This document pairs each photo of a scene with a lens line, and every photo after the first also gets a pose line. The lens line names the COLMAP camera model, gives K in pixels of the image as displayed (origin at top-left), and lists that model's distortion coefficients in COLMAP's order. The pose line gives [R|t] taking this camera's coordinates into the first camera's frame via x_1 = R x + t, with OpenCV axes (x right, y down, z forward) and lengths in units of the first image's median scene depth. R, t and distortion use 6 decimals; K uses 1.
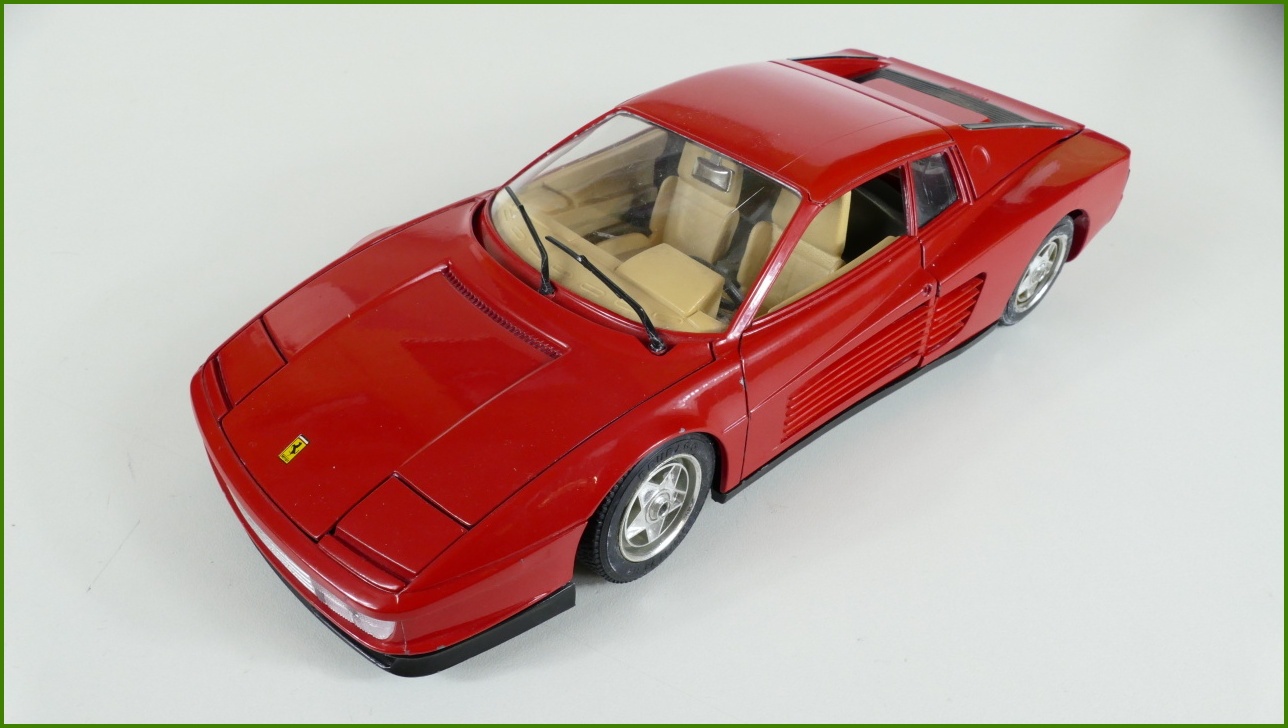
lens RADIAL K [[975.4, 0, 646.8], [0, 975.4, 365.8], [0, 0, 1]] dist [0.000486, 0.009017]
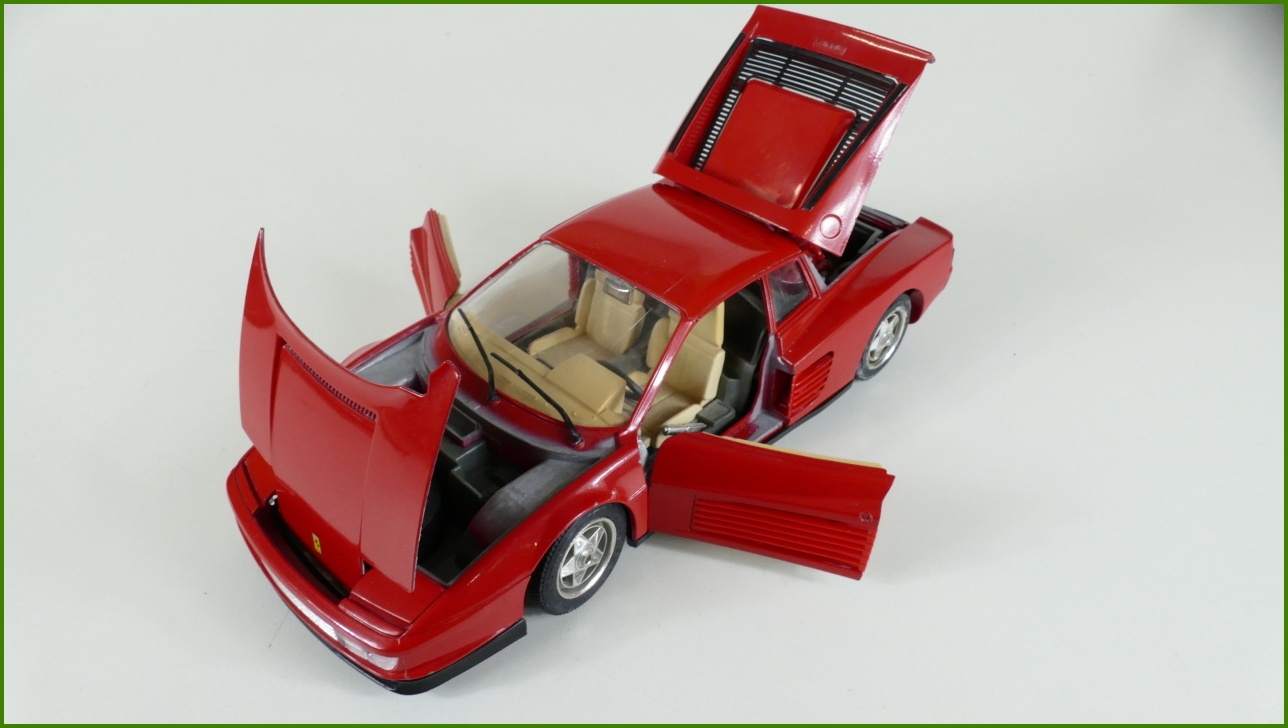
lens RADIAL K [[975.4, 0, 638.1], [0, 975.4, 361.2], [0, 0, 1]] dist [0.000486, 0.009017]
pose [[0.997801, -0.061495, 0.024747, 0.063553], [0.061331, 0.998090, 0.007349, -0.122604], [-0.025152, -0.005815, 0.999667, -0.330129]]
